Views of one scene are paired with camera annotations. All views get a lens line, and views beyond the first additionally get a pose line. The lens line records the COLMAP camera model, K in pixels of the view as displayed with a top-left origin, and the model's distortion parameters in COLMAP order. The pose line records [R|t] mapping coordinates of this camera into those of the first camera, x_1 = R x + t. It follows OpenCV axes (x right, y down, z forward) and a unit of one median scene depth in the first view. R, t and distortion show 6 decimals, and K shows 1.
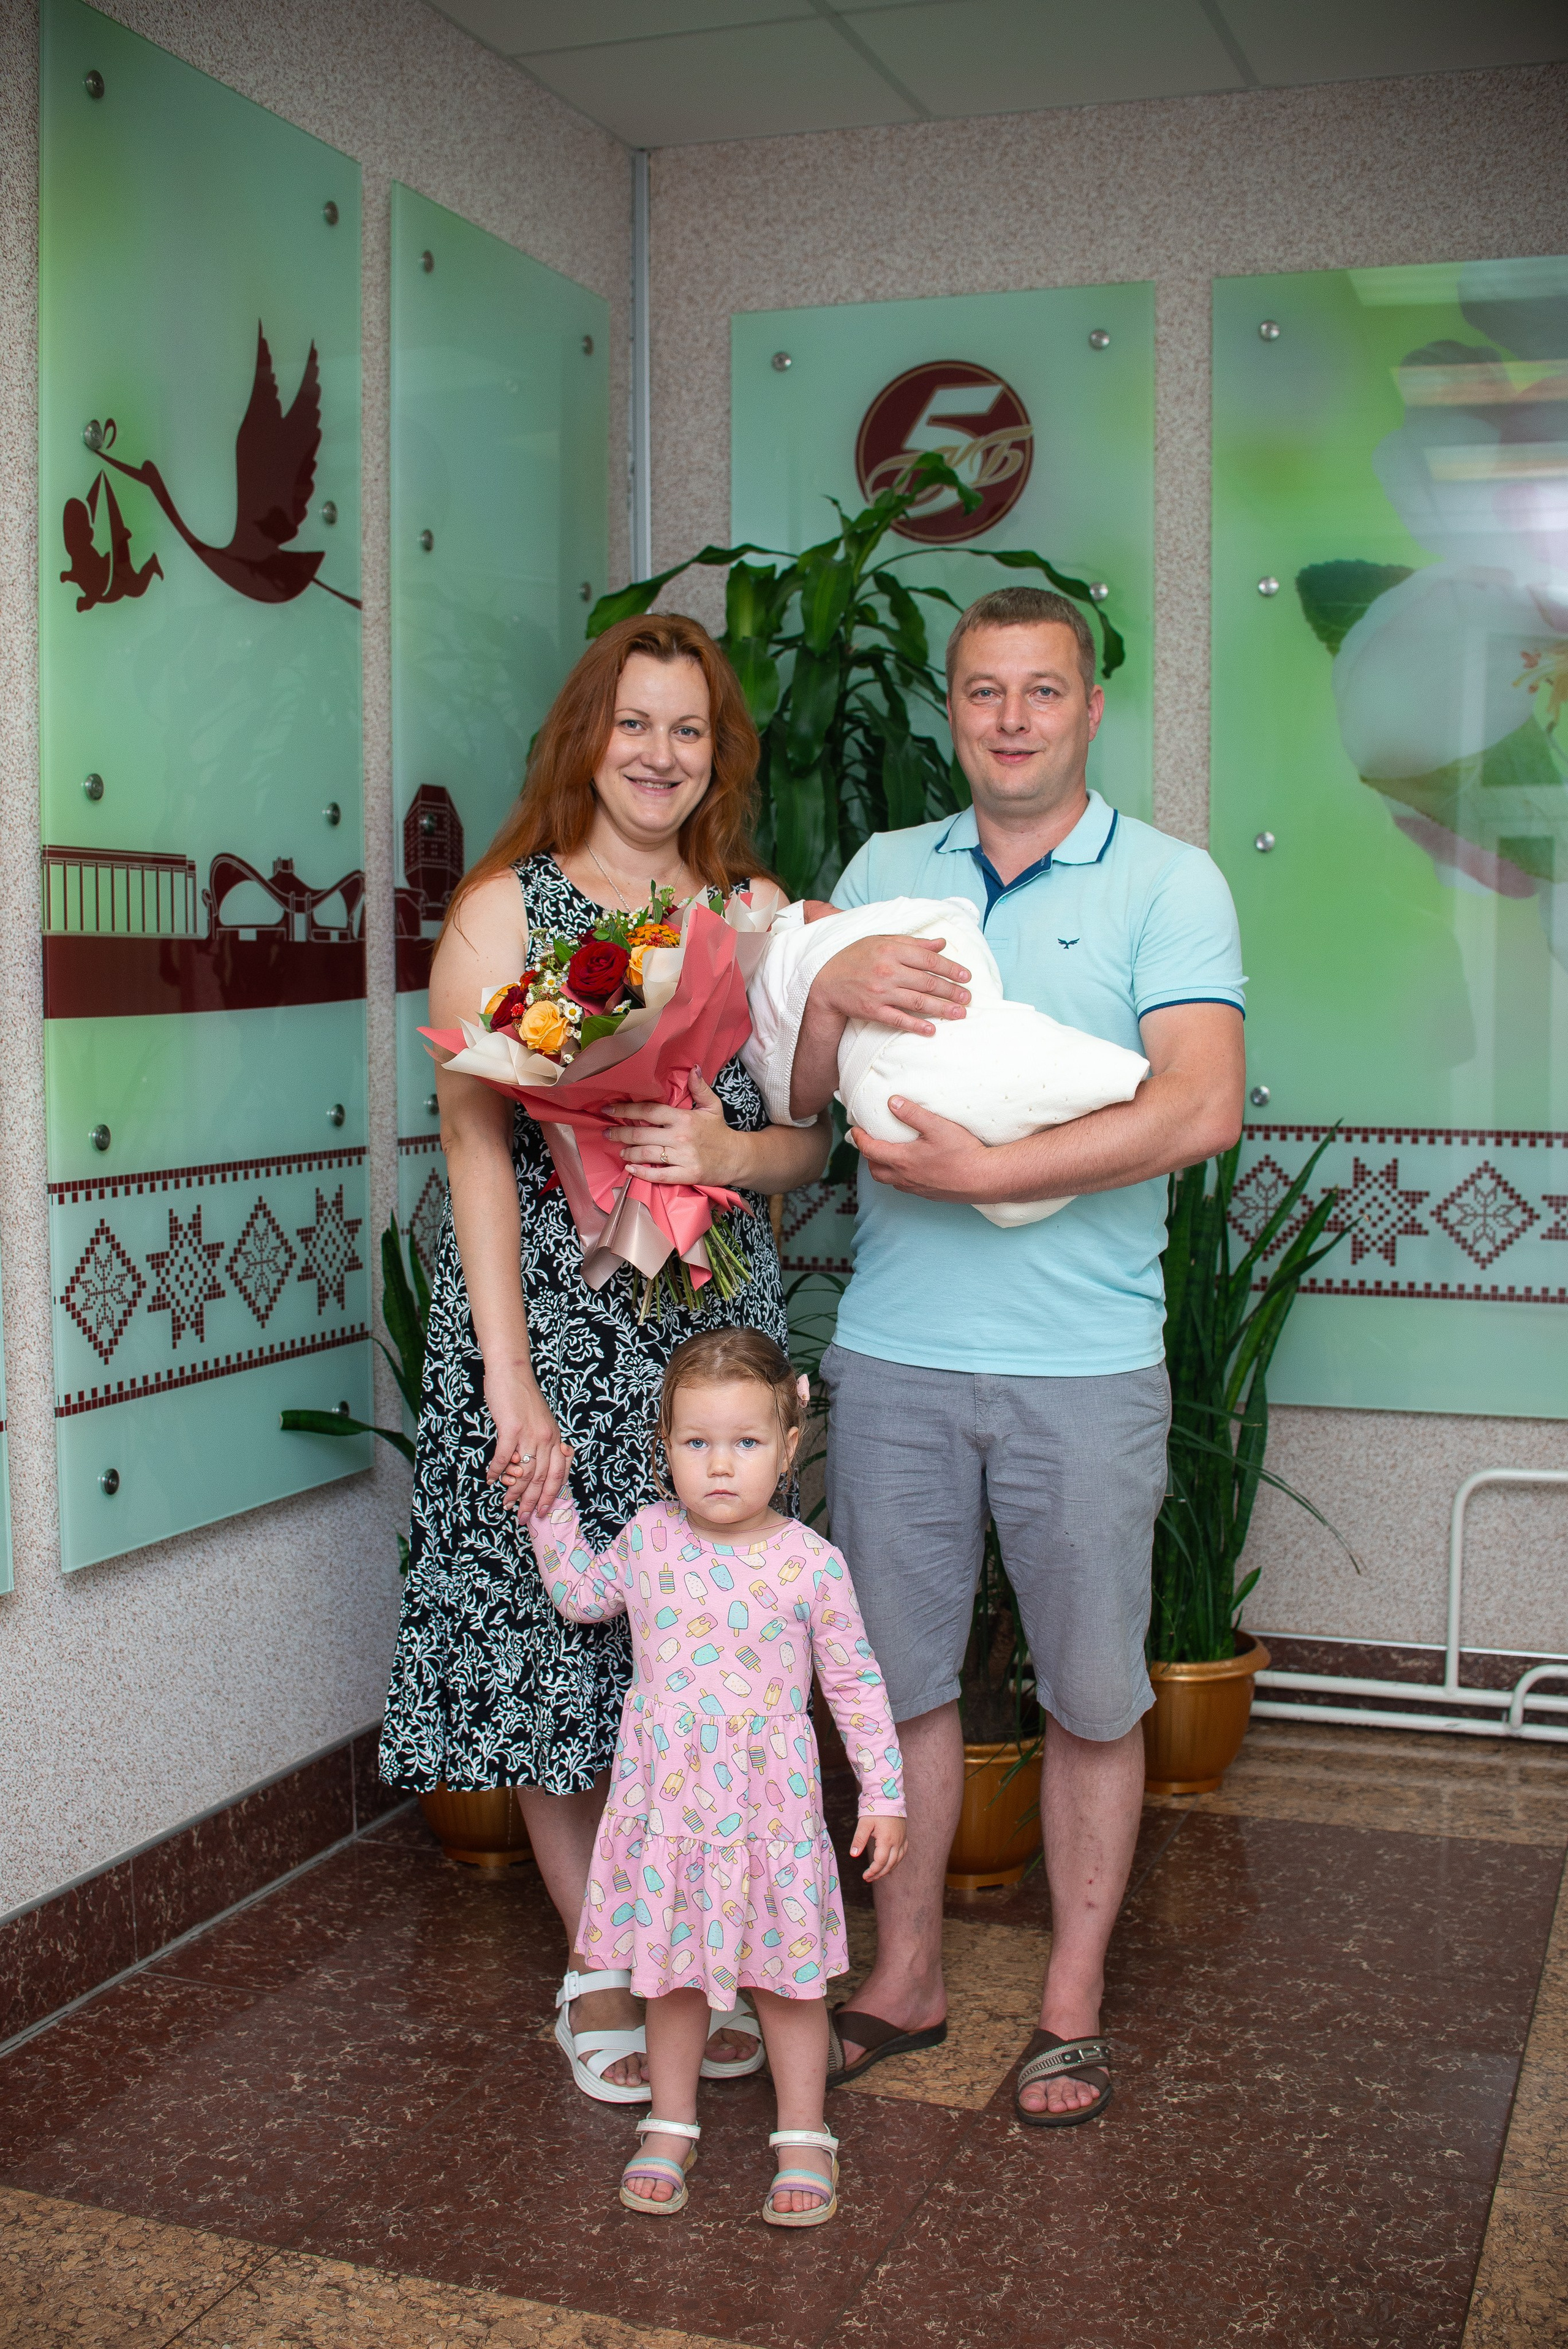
lens RADIAL K [[2460.7, 0, 785.9], [0, 2460.7, 1173.0], [0, 0, 1]] dist [-0.117014, 0.000000]
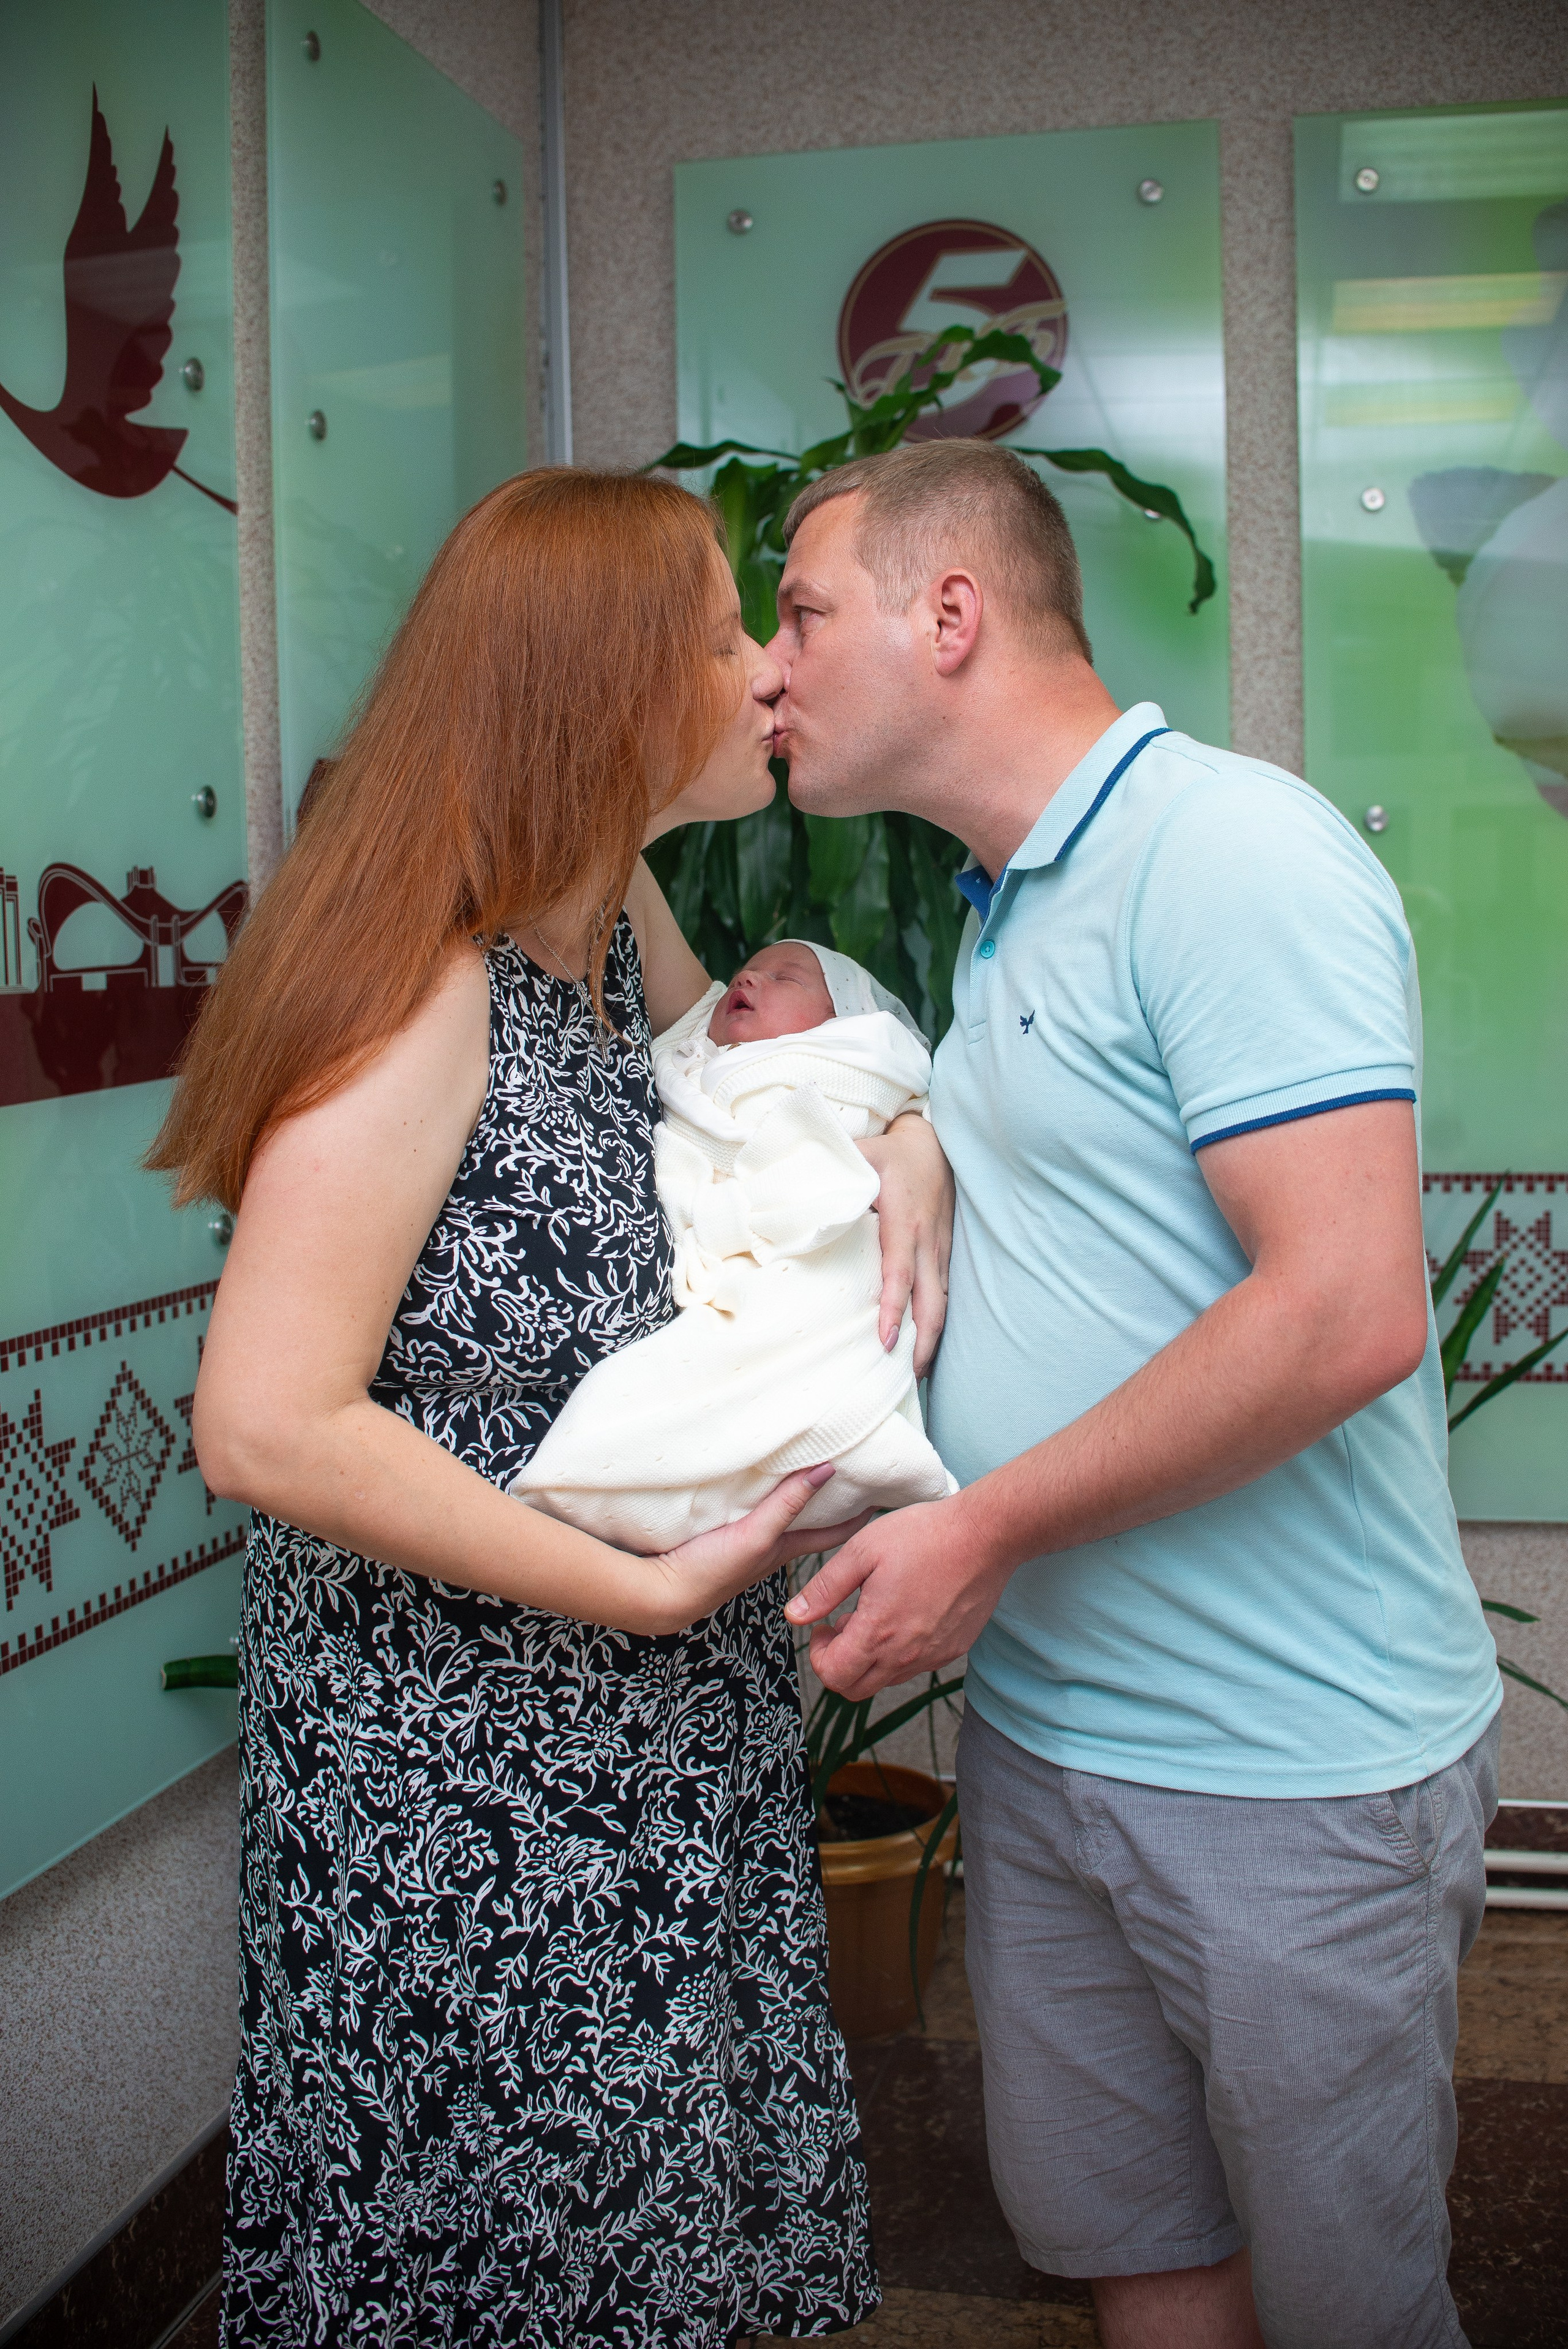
lens RADIAL K [[2461.0, 0, 860.1], [0, 2461.0, 1129.6], [0, 0, 1]] dist [-0.117014, 0.000000]
pose [[0.992847, -0.029388, 0.115720, -0.066840], [0.030331, 0.999519, -0.006393, -0.034513], [-0.115476, 0.009858, 0.993261, 0.229850]]
